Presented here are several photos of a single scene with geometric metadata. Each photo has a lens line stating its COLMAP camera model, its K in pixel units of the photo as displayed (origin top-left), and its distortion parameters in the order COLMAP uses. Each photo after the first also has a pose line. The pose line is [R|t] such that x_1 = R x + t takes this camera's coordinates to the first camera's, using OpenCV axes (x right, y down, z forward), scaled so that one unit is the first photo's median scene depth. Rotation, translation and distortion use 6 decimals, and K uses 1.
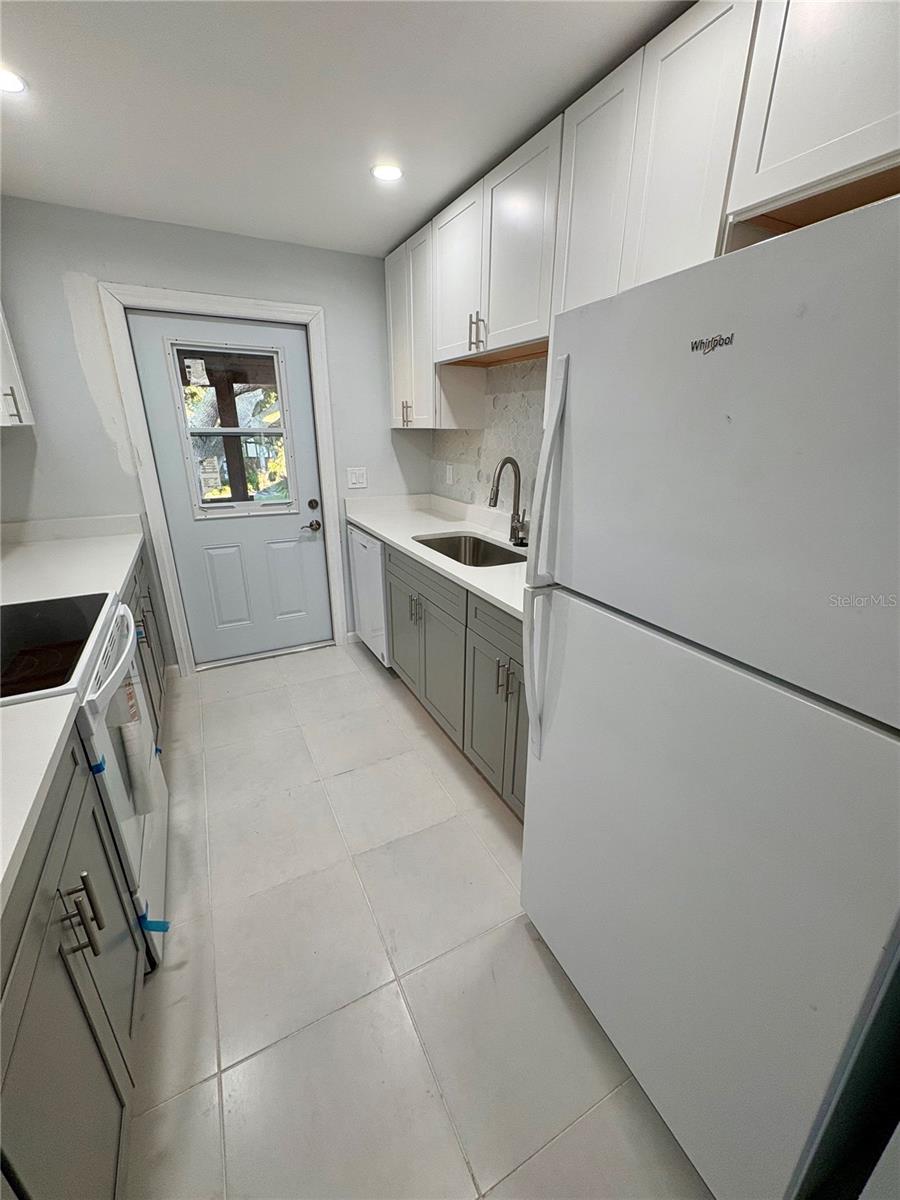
lens RADIAL K [[473.3, 0, 446.4], [0, 473.3, 601.0], [0, 0, 1]] dist [0.000976, -0.000421]
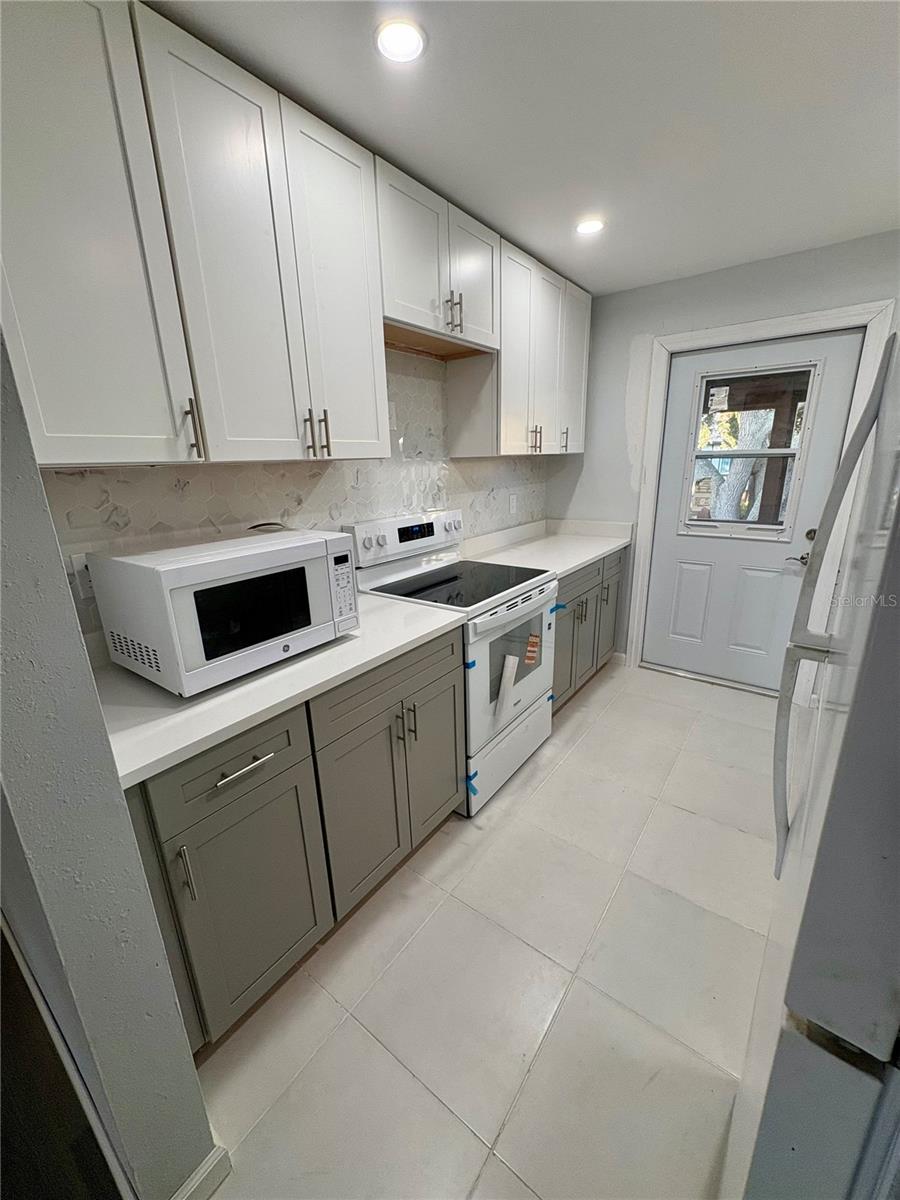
lens RADIAL K [[473.3, 0, 451.4], [0, 473.3, 600.2], [0, 0, 1]] dist [0.000976, -0.000421]
pose [[0.440663, 0.242586, -0.864273, 0.233264], [-0.281849, 0.951495, 0.123362, -0.015548], [0.852278, 0.189234, 0.487661, 0.055168]]
